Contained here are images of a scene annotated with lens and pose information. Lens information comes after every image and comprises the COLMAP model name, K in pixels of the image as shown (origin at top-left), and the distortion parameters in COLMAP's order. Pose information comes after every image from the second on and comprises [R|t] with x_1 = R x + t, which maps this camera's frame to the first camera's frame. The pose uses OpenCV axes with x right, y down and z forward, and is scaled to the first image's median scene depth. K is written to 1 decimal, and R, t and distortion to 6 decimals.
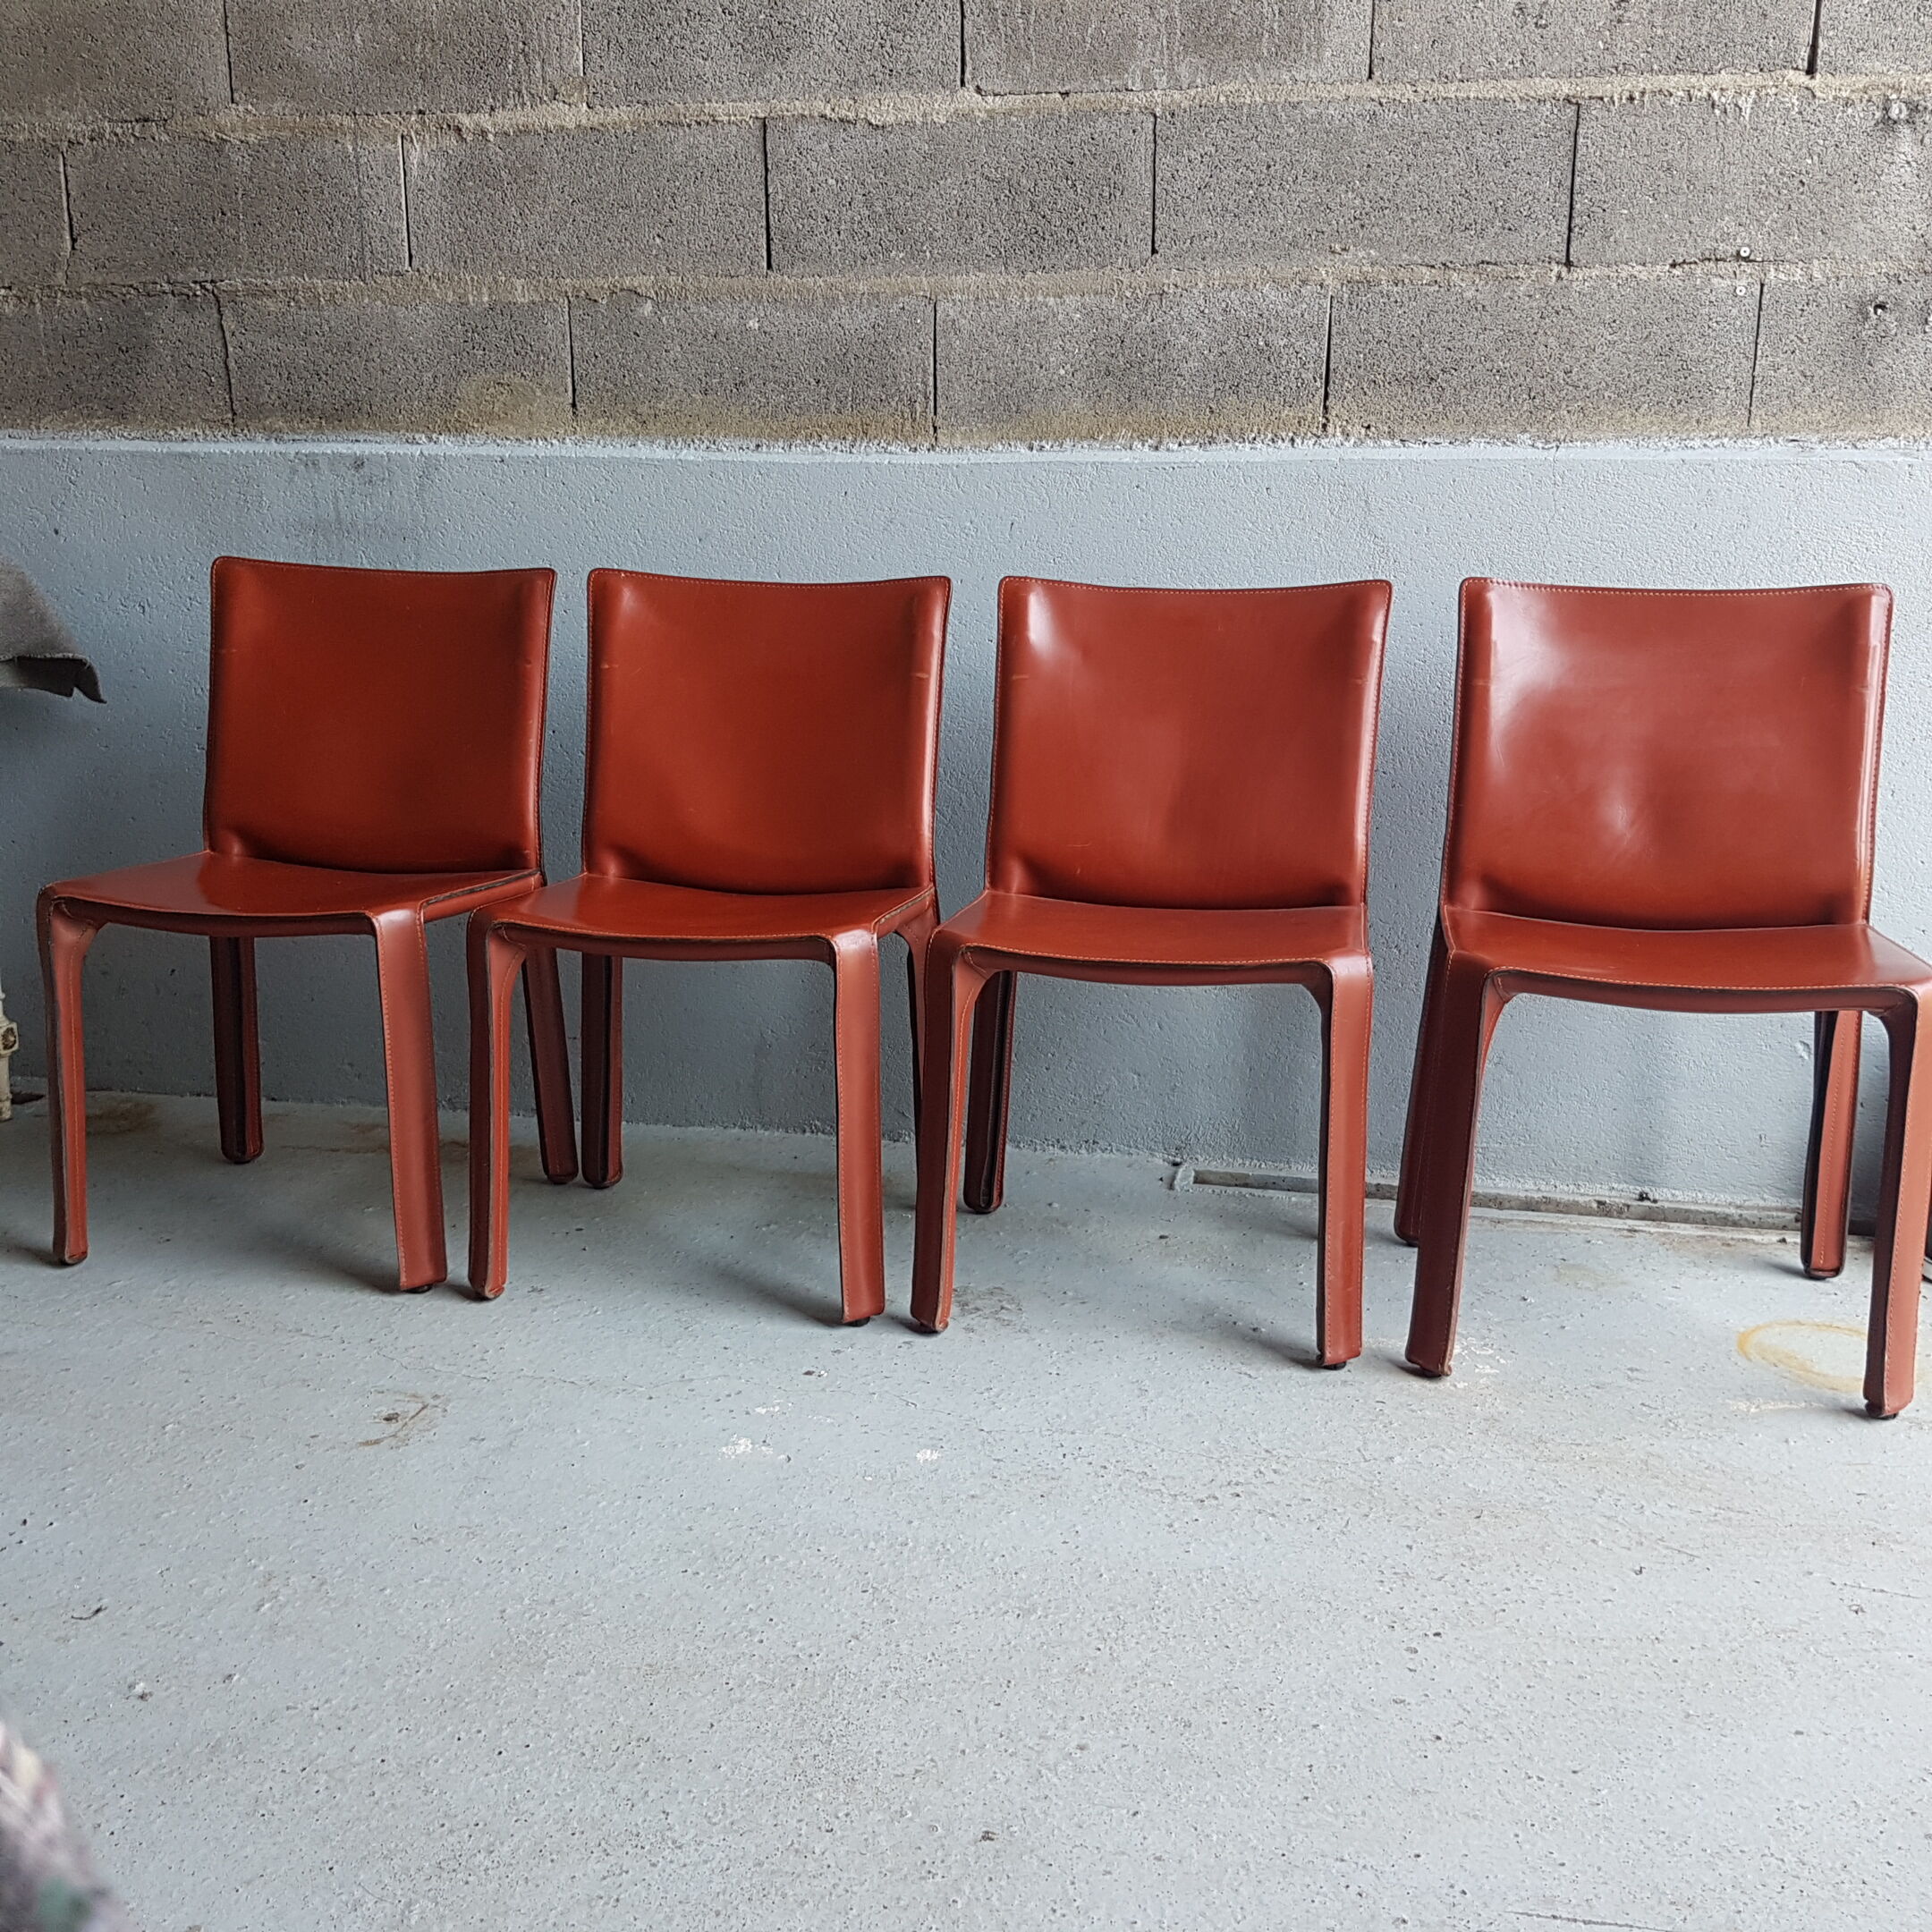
lens RADIAL K [[2119.5, 0, 913.5], [0, 2119.5, 977.8], [0, 0, 1]] dist [0.221294, -0.526641]
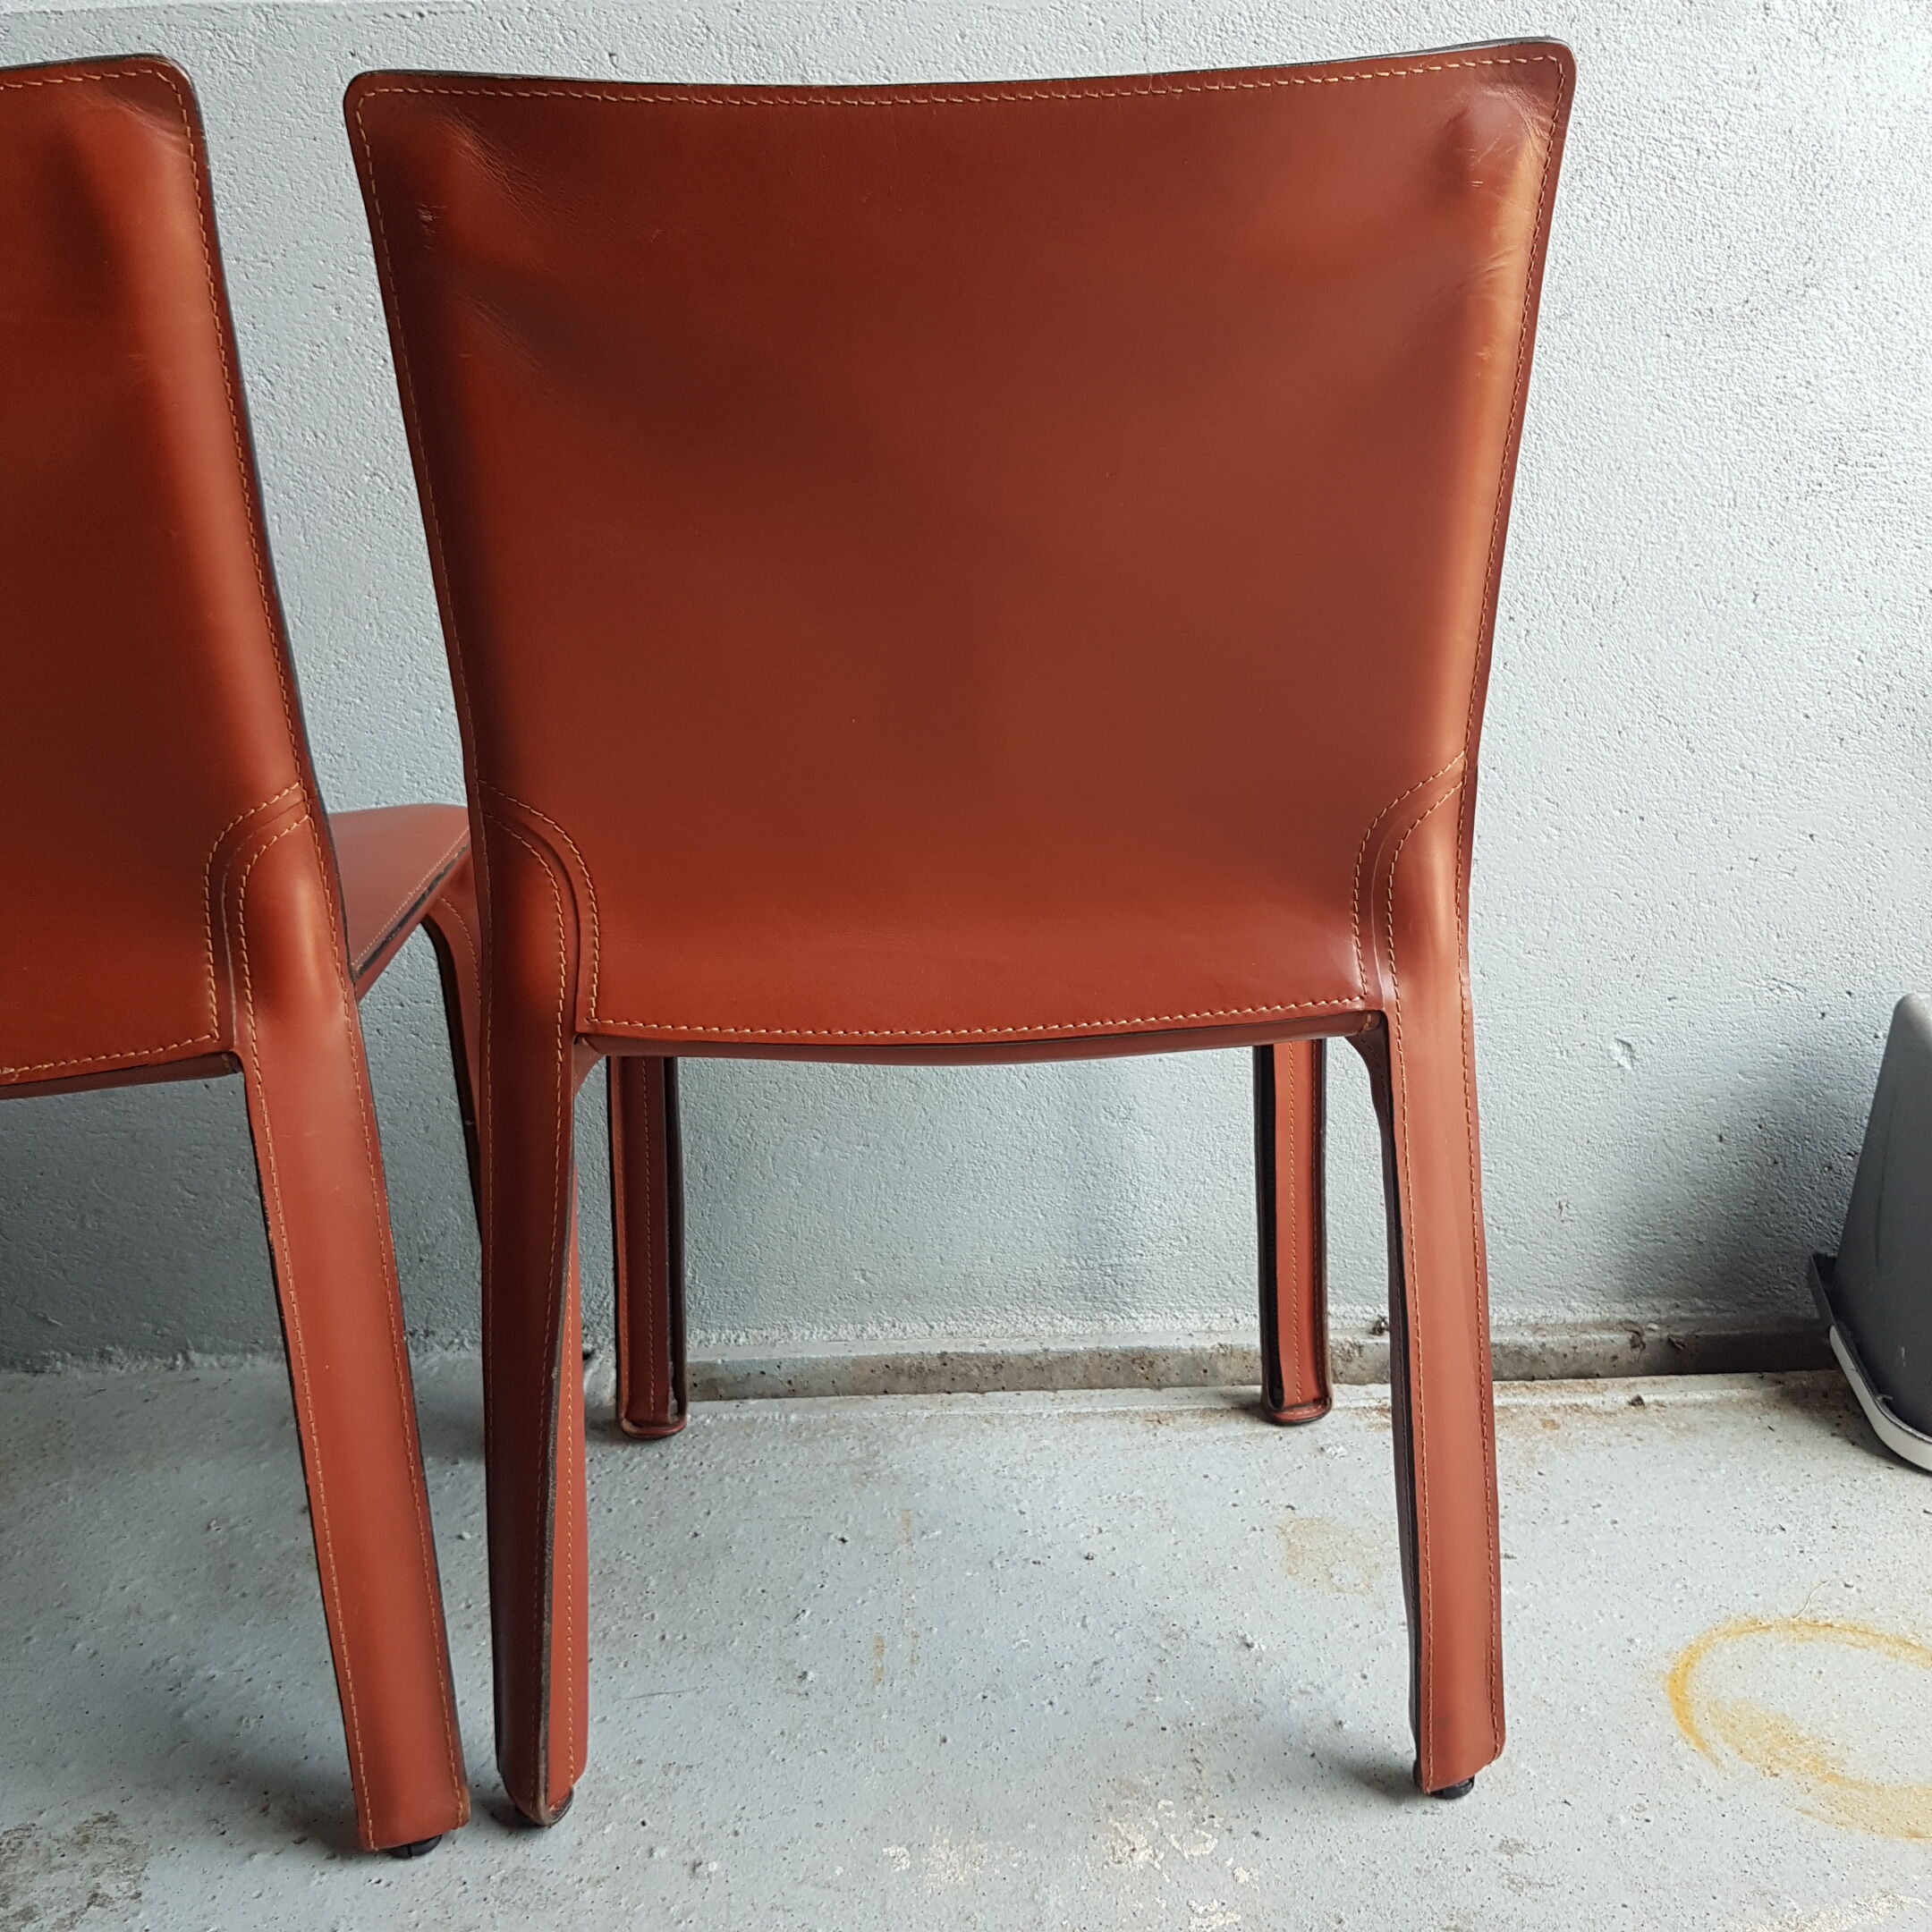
lens RADIAL K [[2044.2, 0, 965.9], [0, 2044.2, 903.6], [0, 0, 1]] dist [0.201261, -0.431126]
pose [[0.969346, -0.079827, 0.232371, 0.153715], [0.081527, 0.996668, 0.002296, -0.031375], [-0.231780, 0.016718, 0.972625, 0.678398]]
